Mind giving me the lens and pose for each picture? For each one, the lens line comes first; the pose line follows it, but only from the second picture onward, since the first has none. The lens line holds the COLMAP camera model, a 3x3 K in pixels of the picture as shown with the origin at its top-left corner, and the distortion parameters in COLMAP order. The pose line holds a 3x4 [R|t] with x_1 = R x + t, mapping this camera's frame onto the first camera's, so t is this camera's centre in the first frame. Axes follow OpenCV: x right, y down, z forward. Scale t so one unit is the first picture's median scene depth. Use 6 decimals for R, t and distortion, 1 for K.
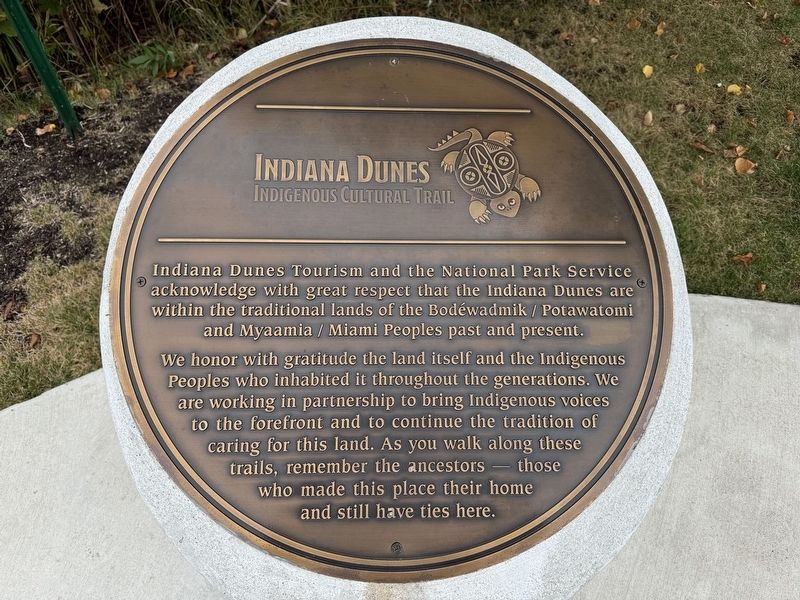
lens RADIAL K [[555.2, 0, 400.0], [0, 555.2, 300.0], [0, 0, 1]] dist [-0.002587, -0.001387]
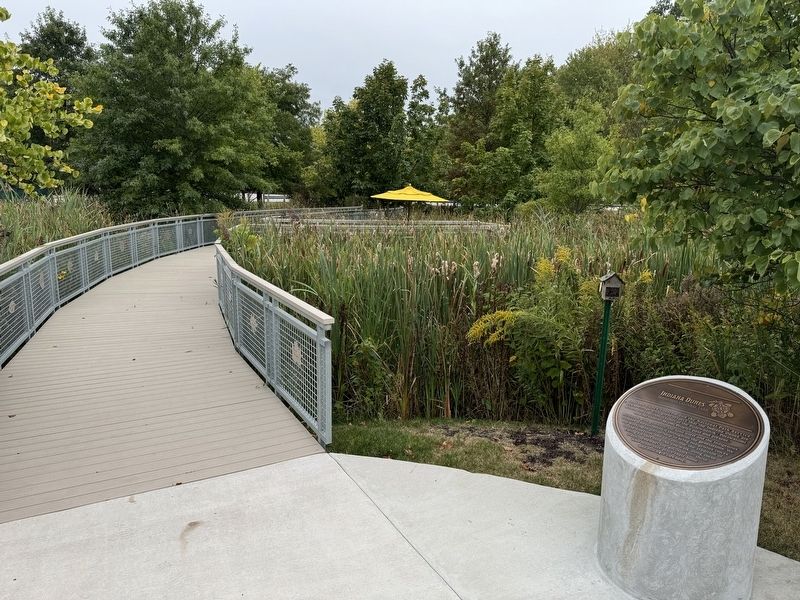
lens RADIAL K [[556.4, 0, 400.0], [0, 556.4, 300.0], [0, 0, 1]] dist [0.001092, 0.000438]
pose [[0.656552, 0.112103, -0.745904, 1.508789], [-0.621232, 0.641226, -0.450444, 2.441467], [0.427797, 0.759119, 0.490640, -2.475892]]
